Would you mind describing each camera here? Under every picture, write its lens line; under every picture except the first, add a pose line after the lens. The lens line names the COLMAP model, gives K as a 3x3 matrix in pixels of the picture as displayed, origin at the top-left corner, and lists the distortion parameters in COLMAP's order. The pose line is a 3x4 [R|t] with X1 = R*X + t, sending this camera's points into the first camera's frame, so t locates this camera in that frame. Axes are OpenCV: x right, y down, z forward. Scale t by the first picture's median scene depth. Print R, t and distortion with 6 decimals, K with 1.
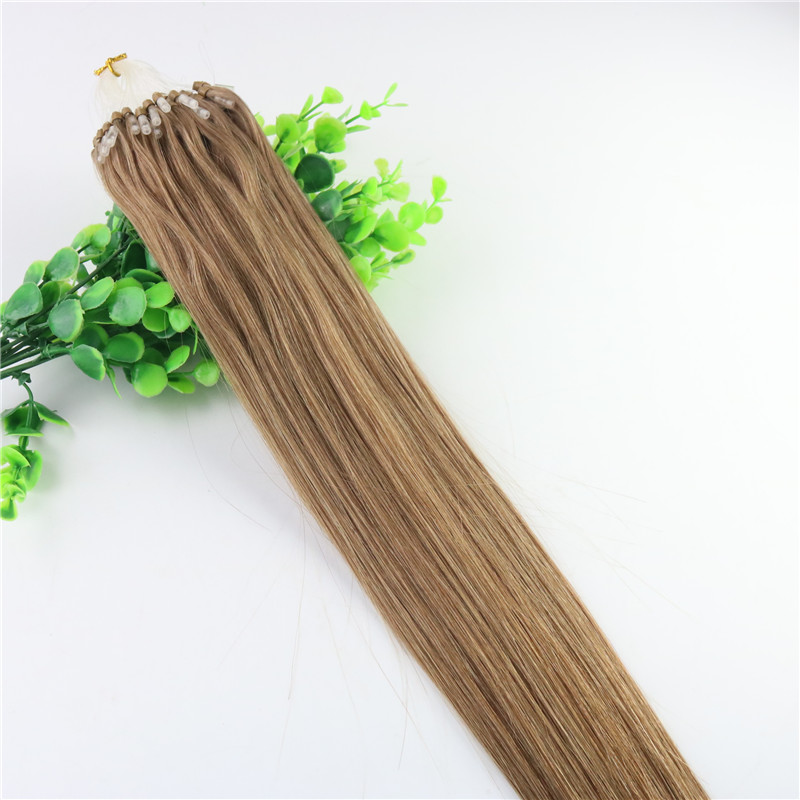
lens RADIAL K [[1292.9, 0, 400.0], [0, 1292.9, 400.0], [0, 0, 1]] dist [-0.088561, -0.069486]
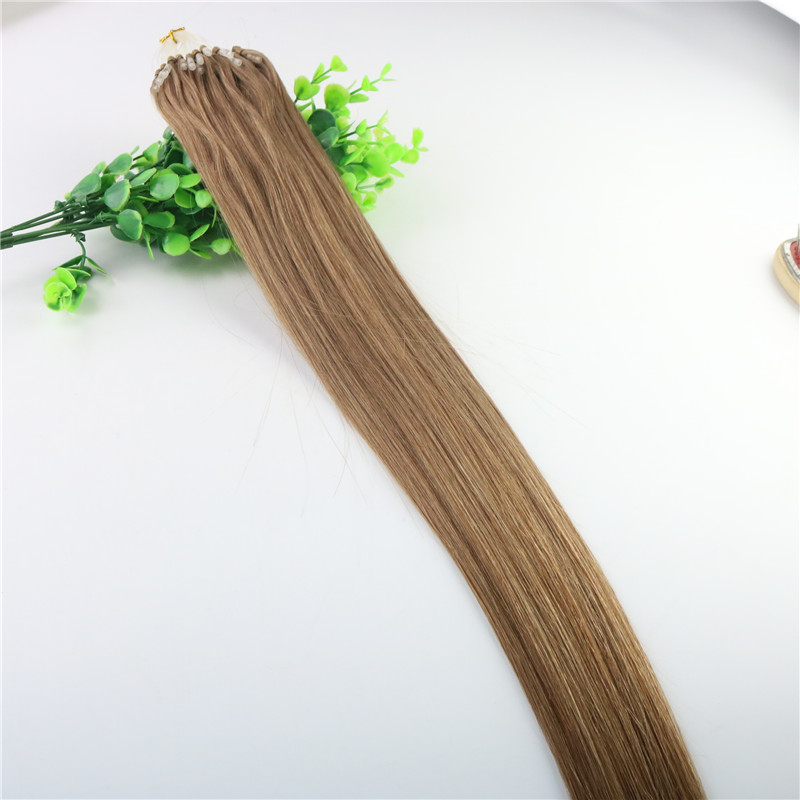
lens RADIAL K [[1292.9, 0, 400.0], [0, 1292.9, 400.0], [0, 0, 1]] dist [-0.088561, -0.069486]
pose [[0.996455, 0.049199, -0.068243, 0.124632], [-0.061589, 0.979196, -0.193346, 0.373008], [0.057311, 0.196863, 0.978754, -0.217573]]
